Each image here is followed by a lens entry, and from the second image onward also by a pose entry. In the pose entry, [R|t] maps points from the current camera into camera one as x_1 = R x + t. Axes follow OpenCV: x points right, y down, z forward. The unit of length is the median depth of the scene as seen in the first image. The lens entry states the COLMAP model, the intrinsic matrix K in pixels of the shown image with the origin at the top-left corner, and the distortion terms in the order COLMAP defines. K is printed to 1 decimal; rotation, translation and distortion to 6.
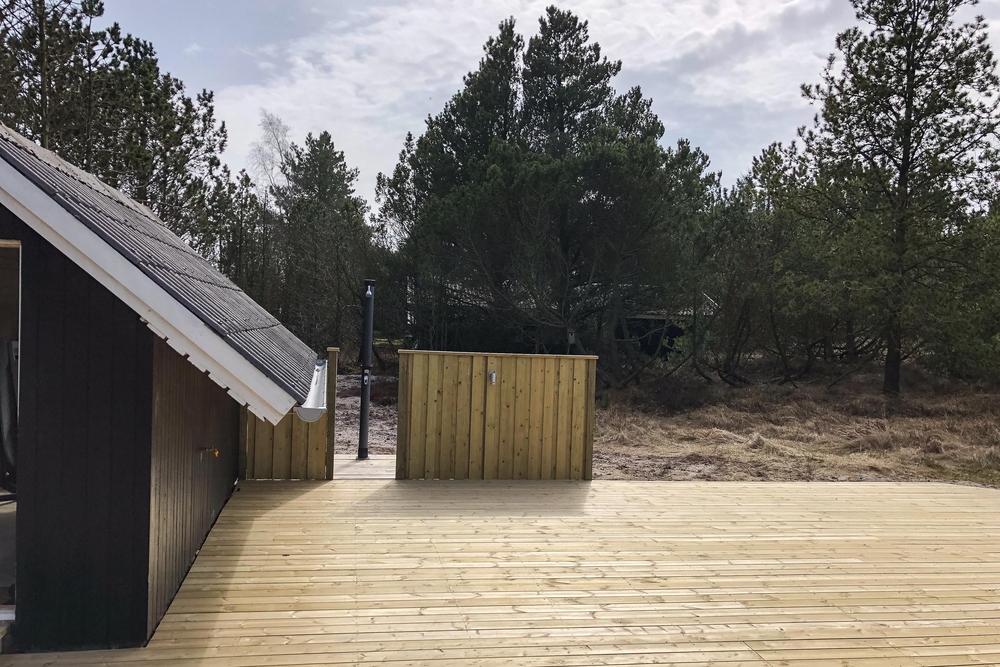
lens RADIAL K [[838.3, 0, 505.1], [0, 838.3, 314.4], [0, 0, 1]] dist [0.032263, -0.002560]
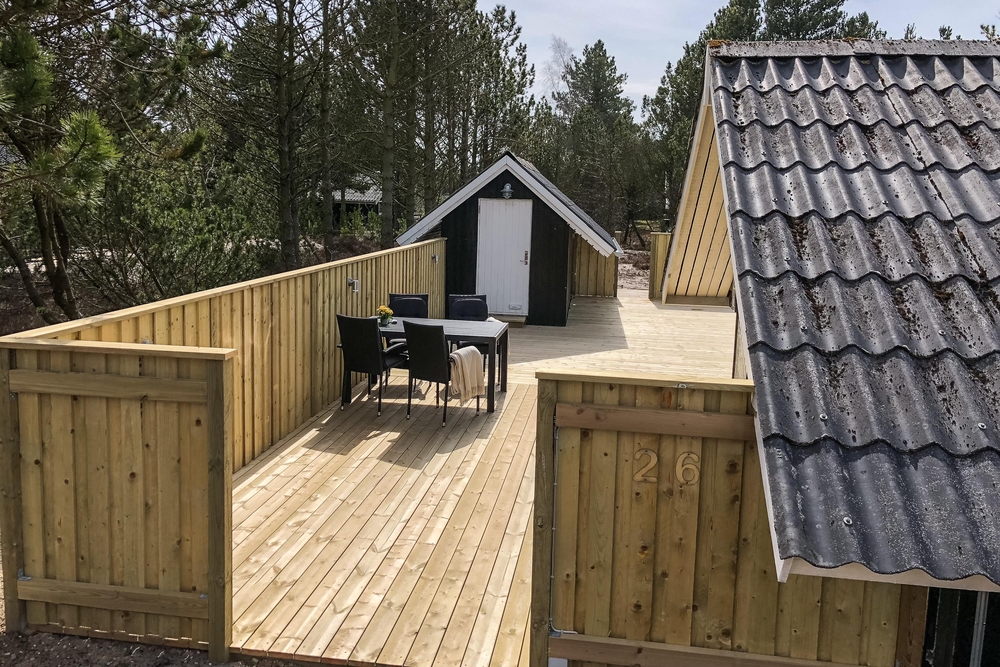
lens RADIAL K [[838.3, 0, 505.1], [0, 838.3, 314.4], [0, 0, 1]] dist [0.032263, -0.002560]
pose [[0.952412, 0.040258, -0.302143, 0.047057], [0.002544, 0.990155, 0.139950, -0.014151], [0.304802, -0.134059, 0.942934, -0.311885]]
